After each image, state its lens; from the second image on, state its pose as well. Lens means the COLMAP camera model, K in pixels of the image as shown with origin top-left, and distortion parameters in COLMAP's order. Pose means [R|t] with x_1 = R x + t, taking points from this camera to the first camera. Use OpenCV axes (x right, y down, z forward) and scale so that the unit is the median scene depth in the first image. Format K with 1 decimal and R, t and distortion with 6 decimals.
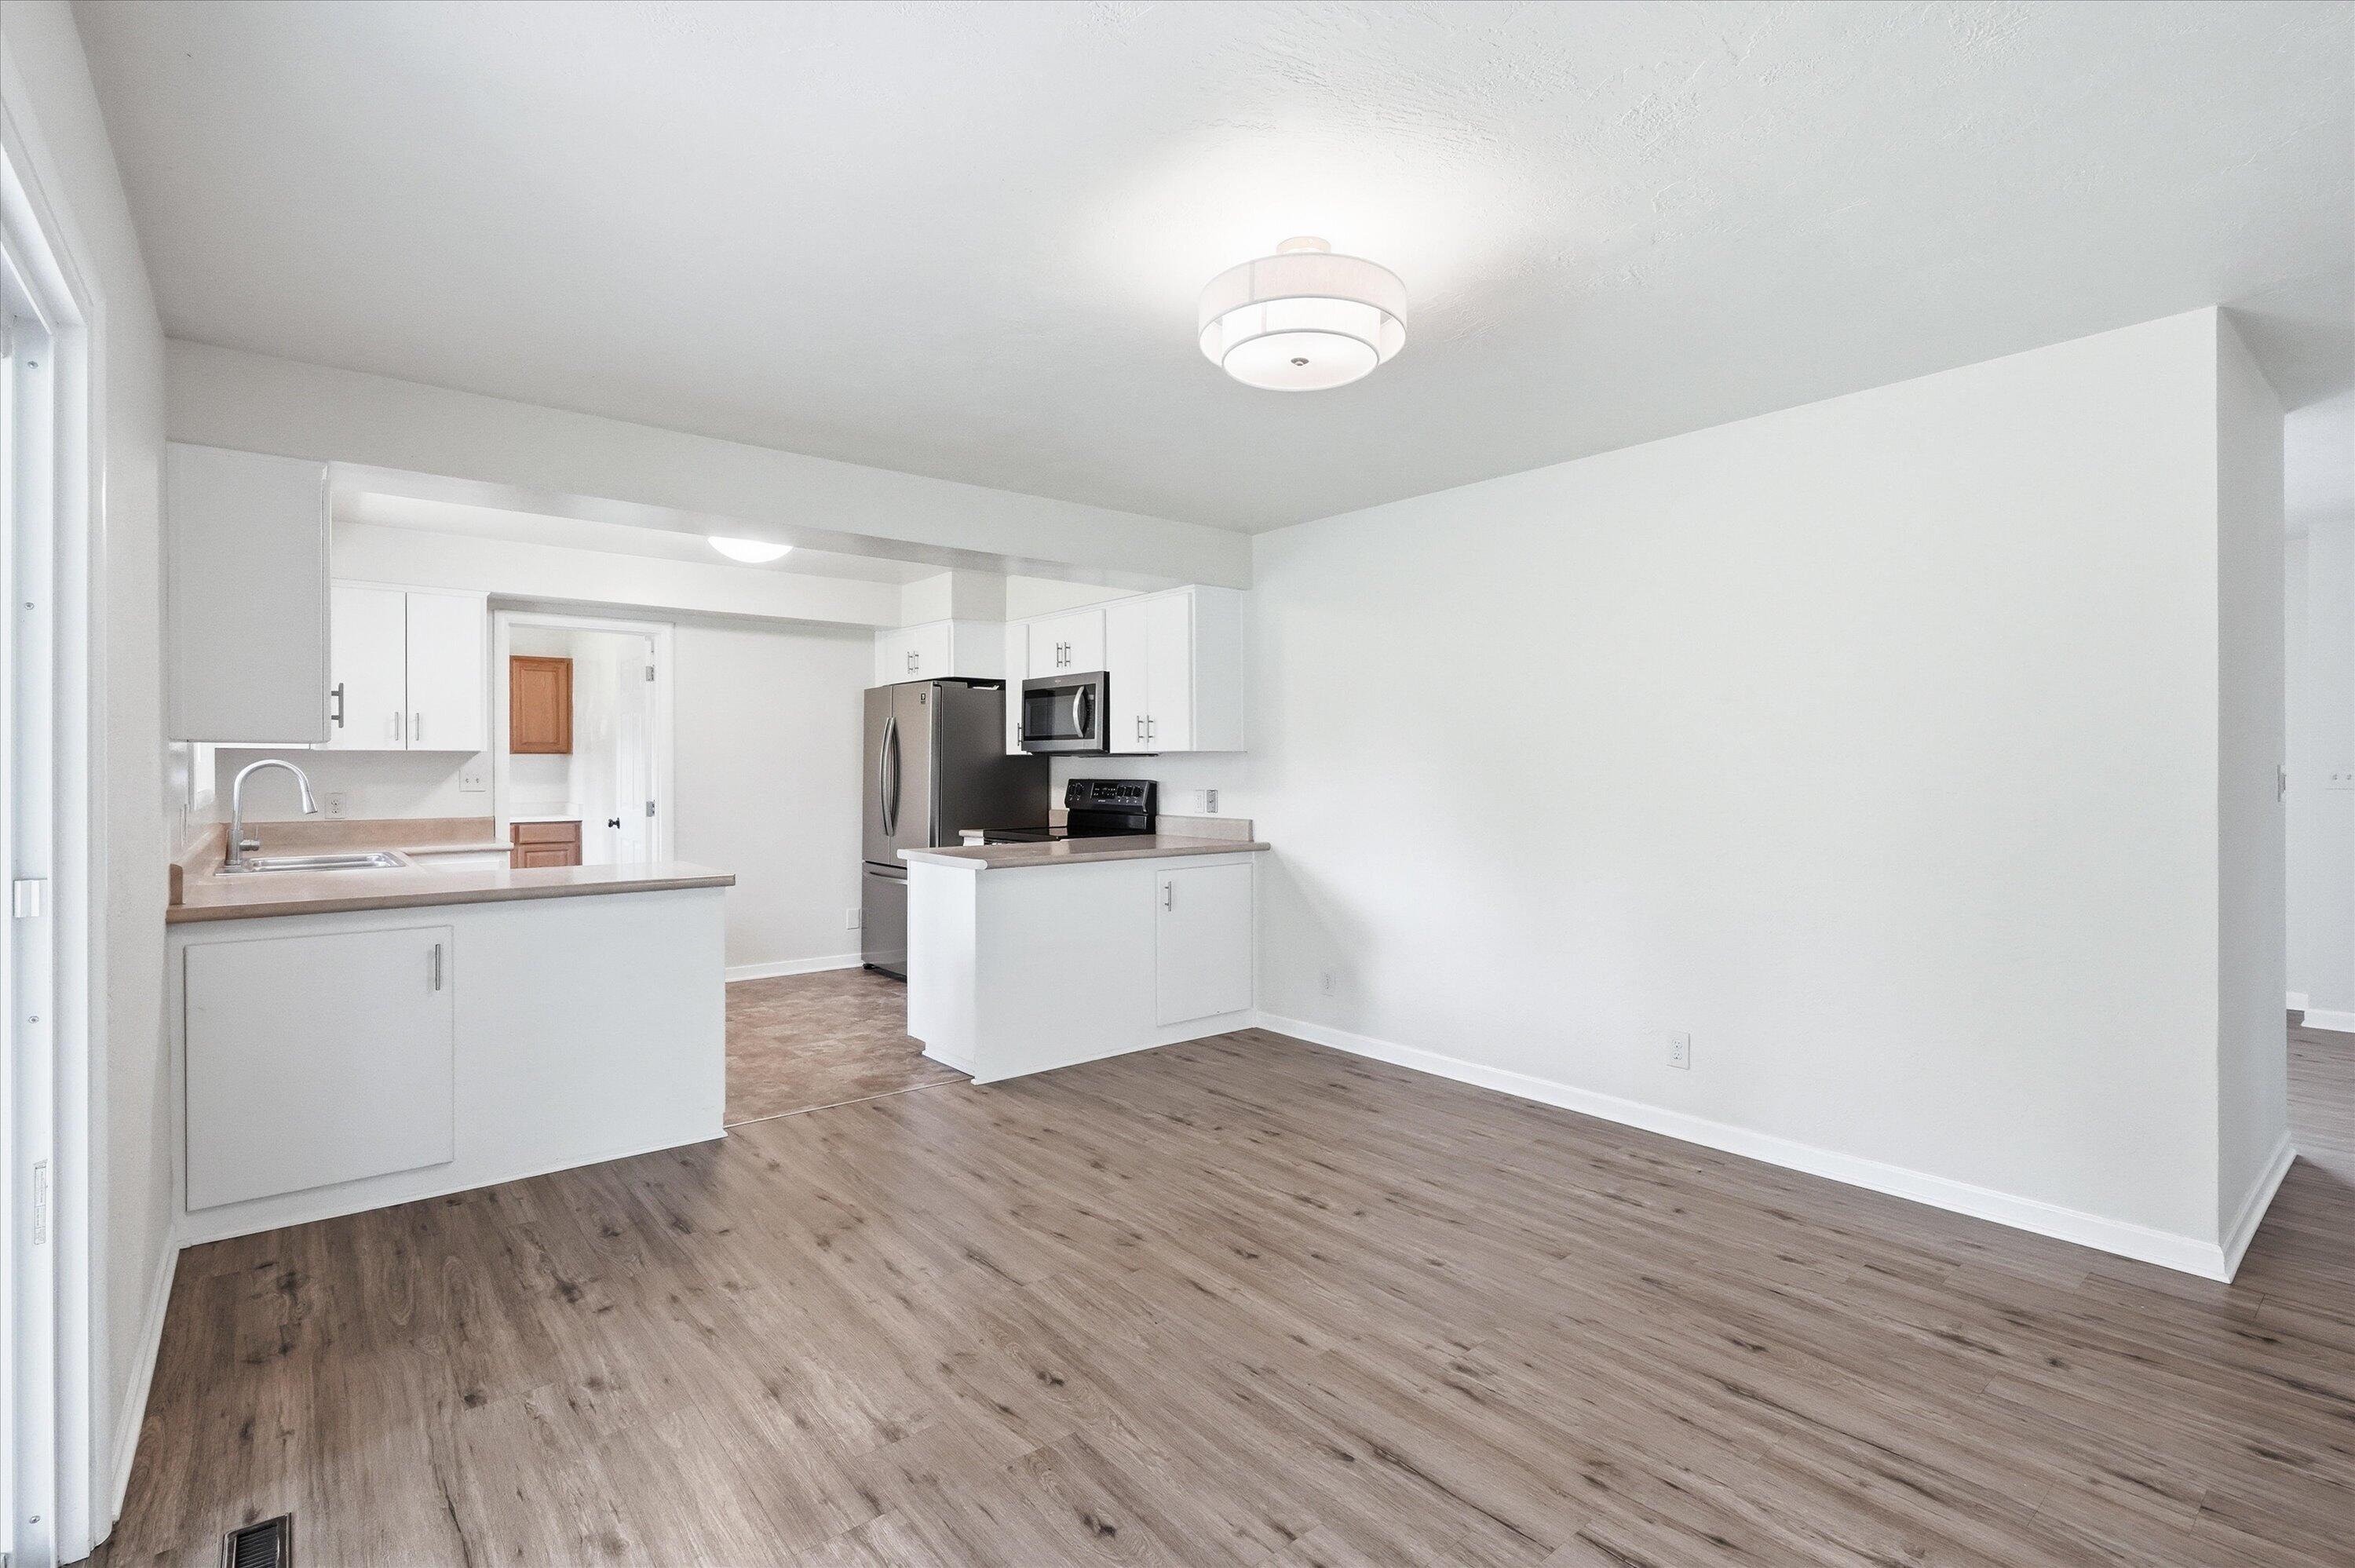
lens RADIAL K [[1080.2, 0, 1166.9], [0, 1080.2, 772.0], [0, 0, 1]] dist [-0.015117, 0.006839]
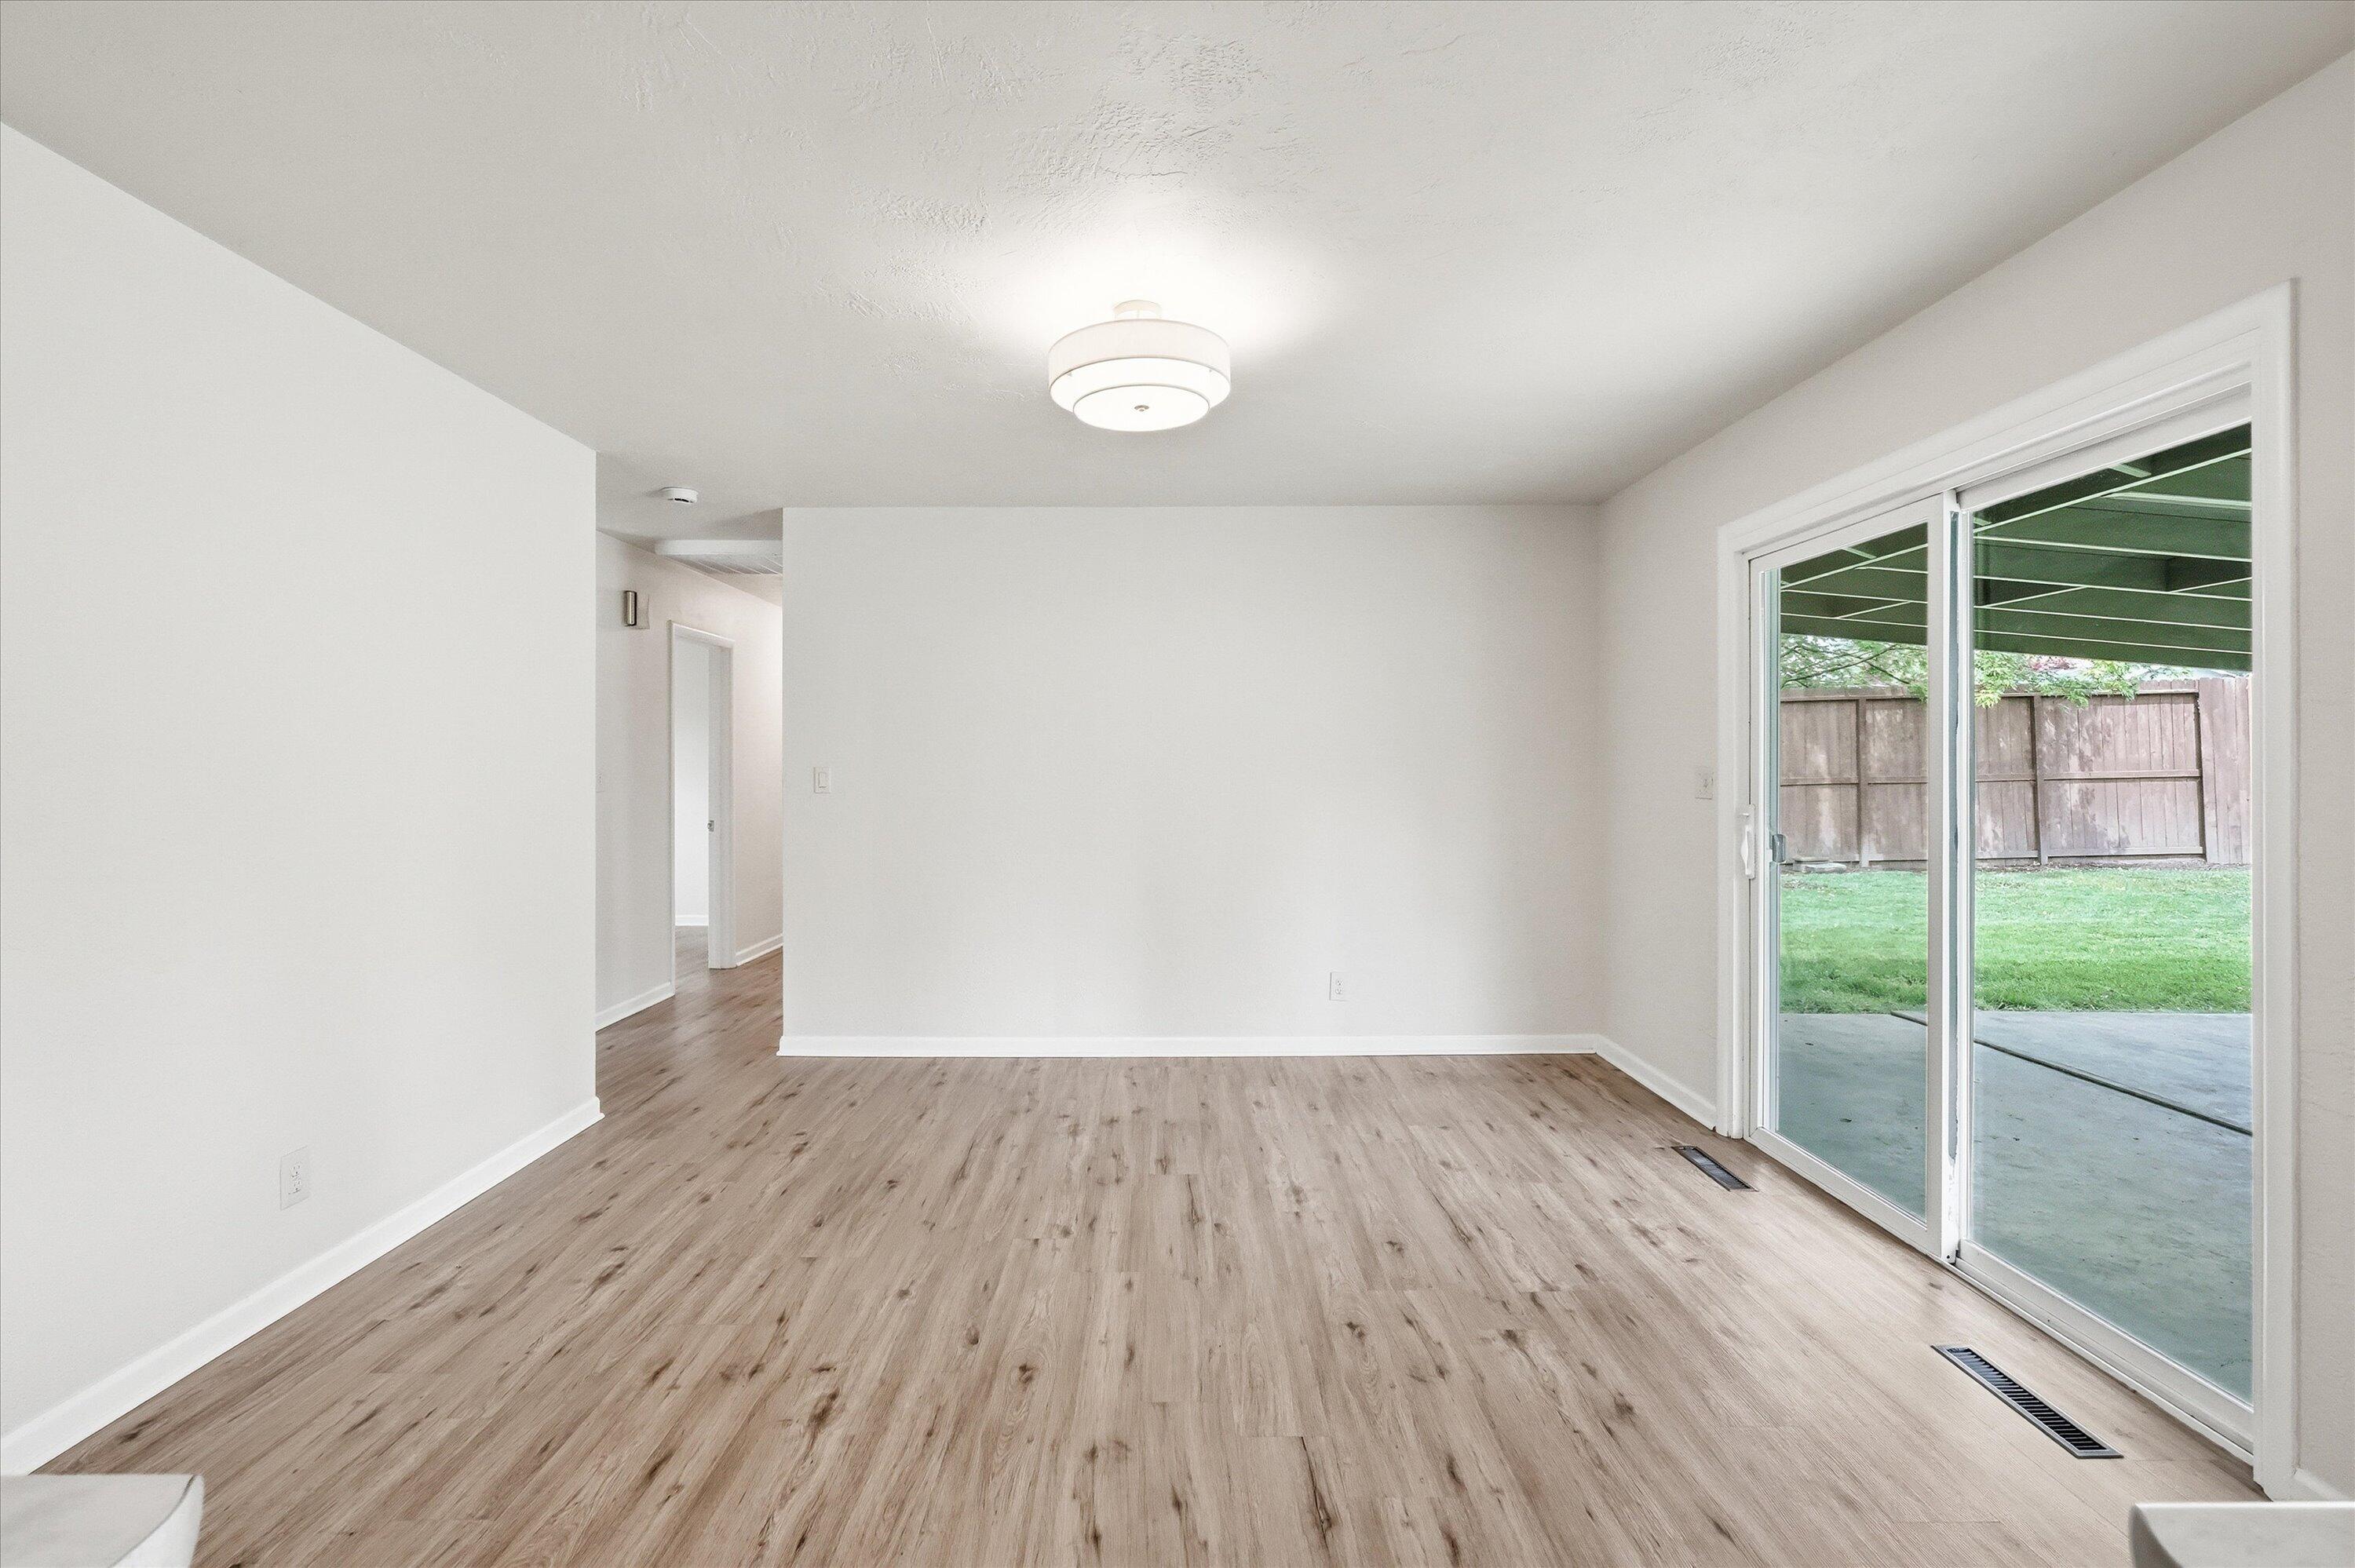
lens RADIAL K [[1080.2, 0, 1166.9], [0, 1080.2, 772.0], [0, 0, 1]] dist [-0.015117, 0.006839]
pose [[-0.774311, 0.000574, 0.632805, -0.493090], [0.005681, 0.999966, 0.006044, -0.002137], [-0.632780, 0.008275, -0.774287, 1.491683]]
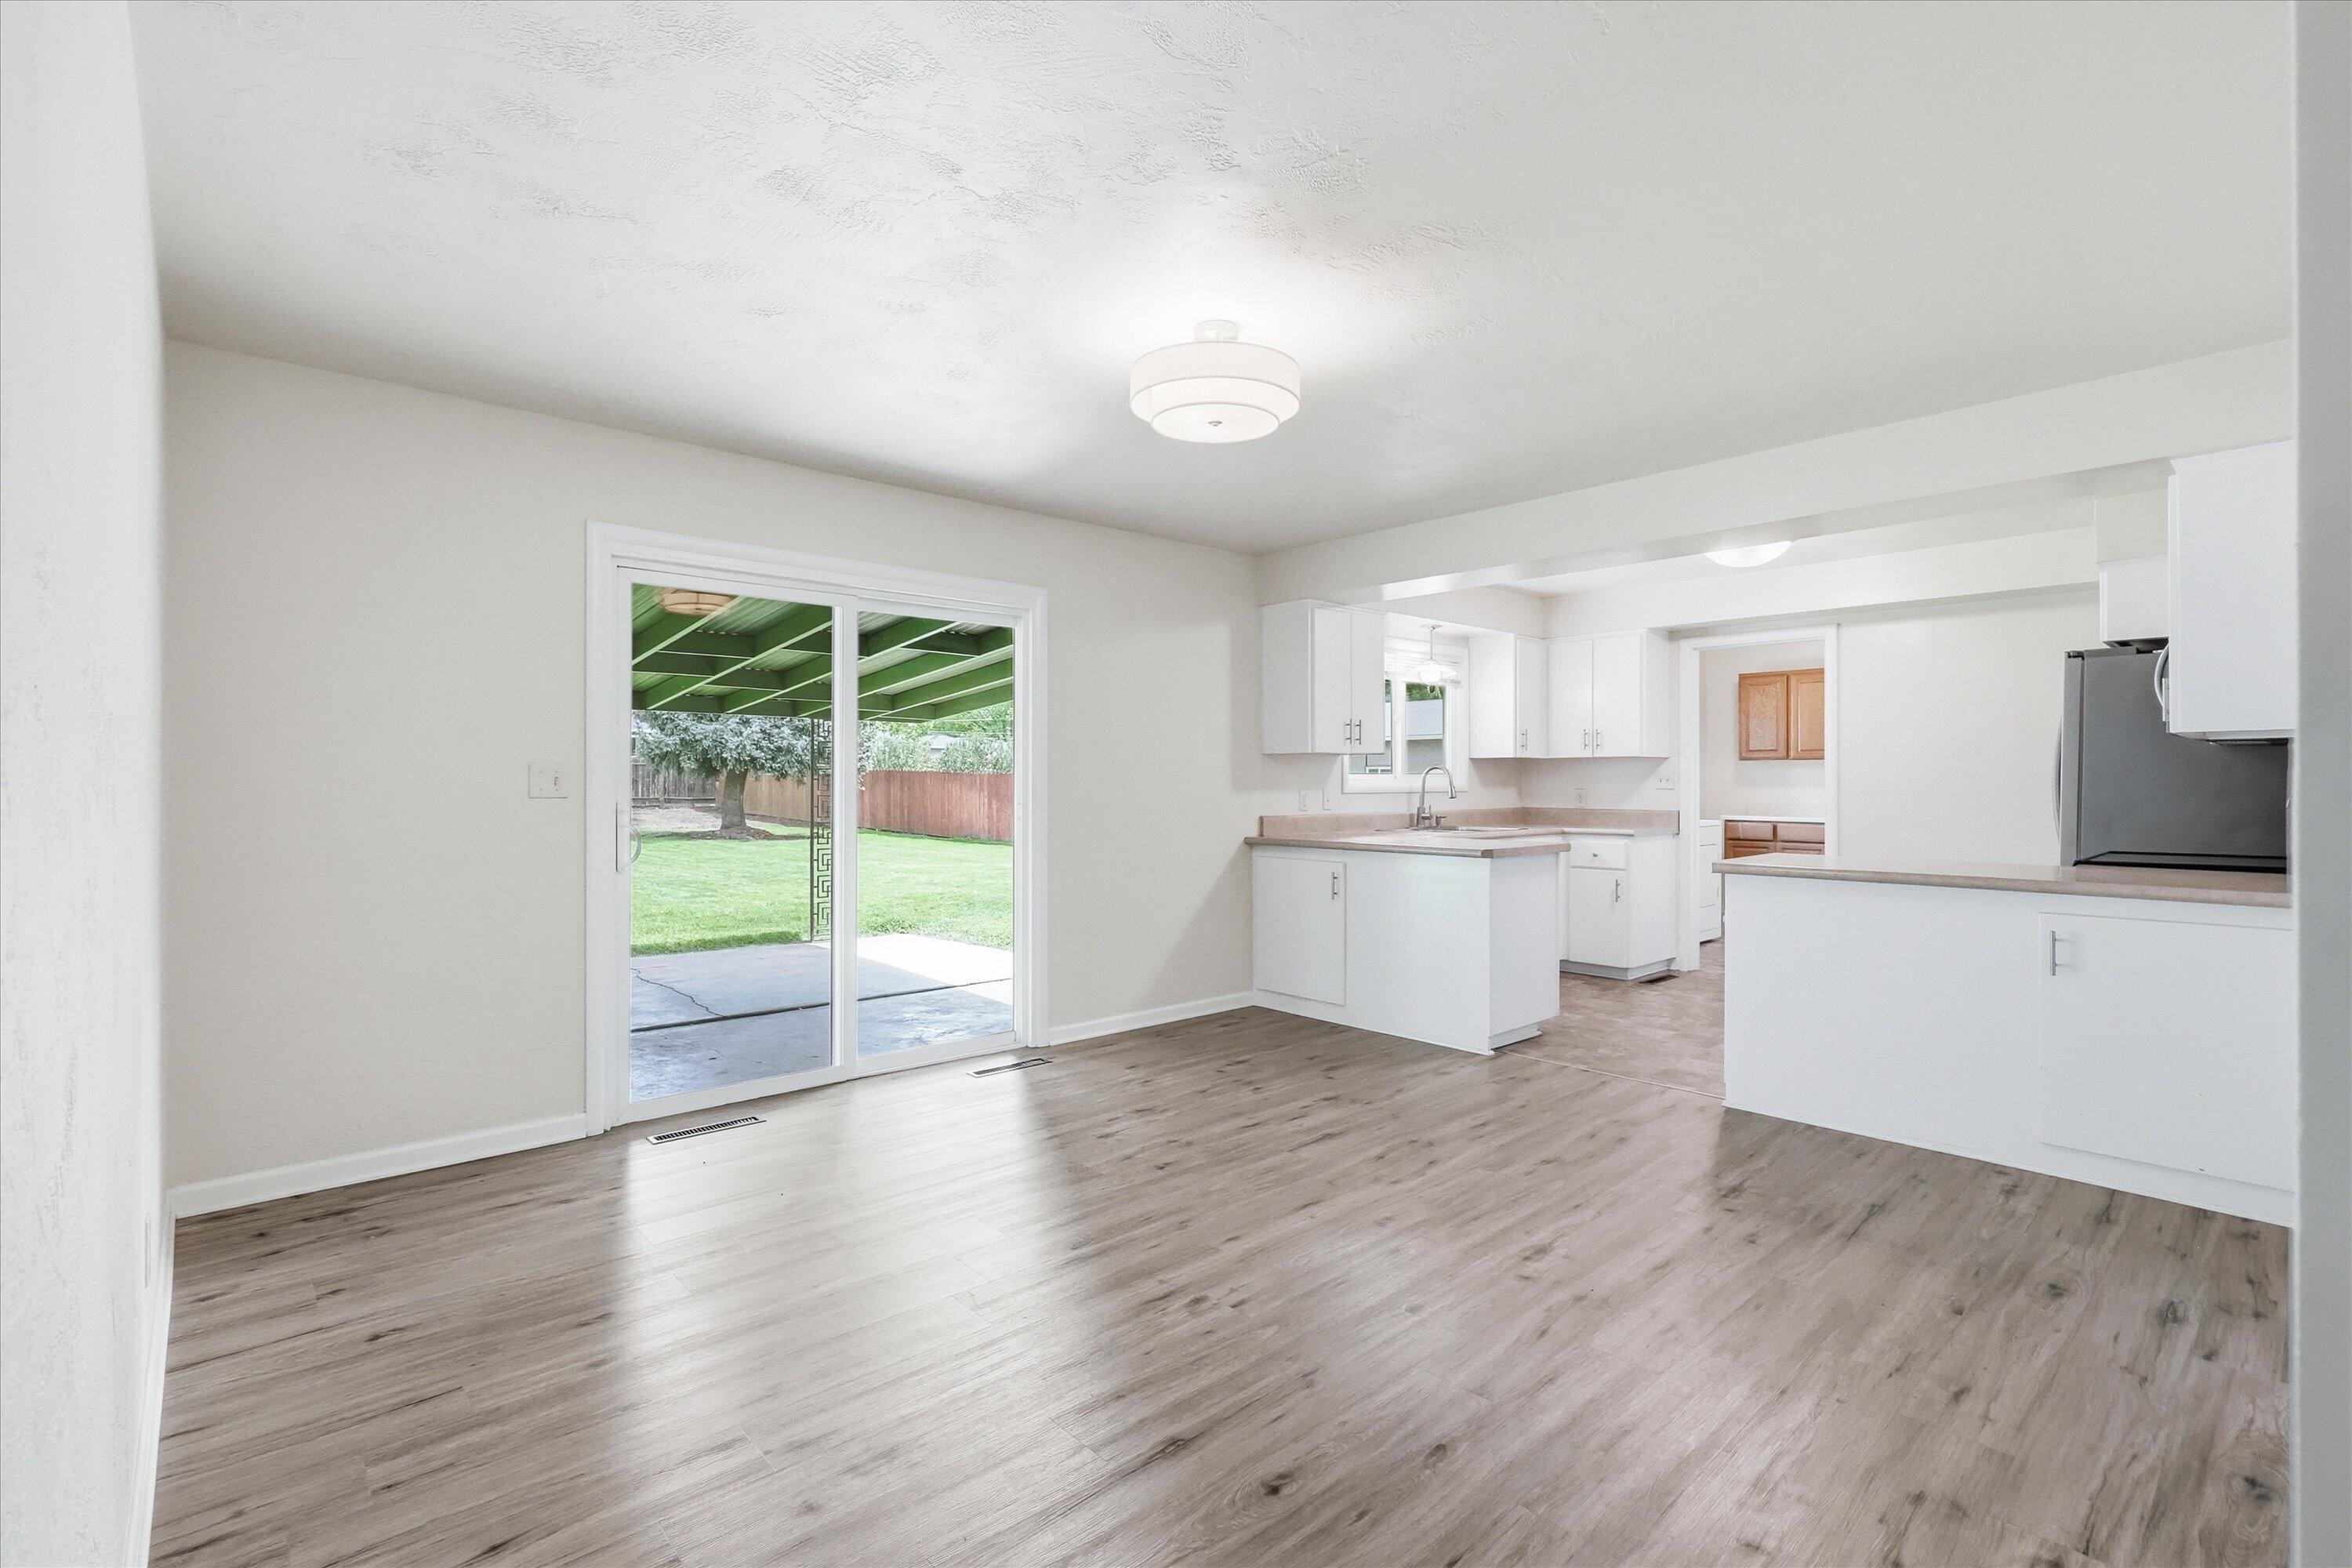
lens RADIAL K [[1079.0, 0, 1165.4], [0, 1079.0, 772.0], [0, 0, 1]] dist [-0.015117, 0.006839]
pose [[0.045520, -0.005654, -0.998947, 1.069040], [-0.003632, 0.999976, -0.005826, 0.017332], [0.998957, 0.003893, 0.045499, 0.712215]]
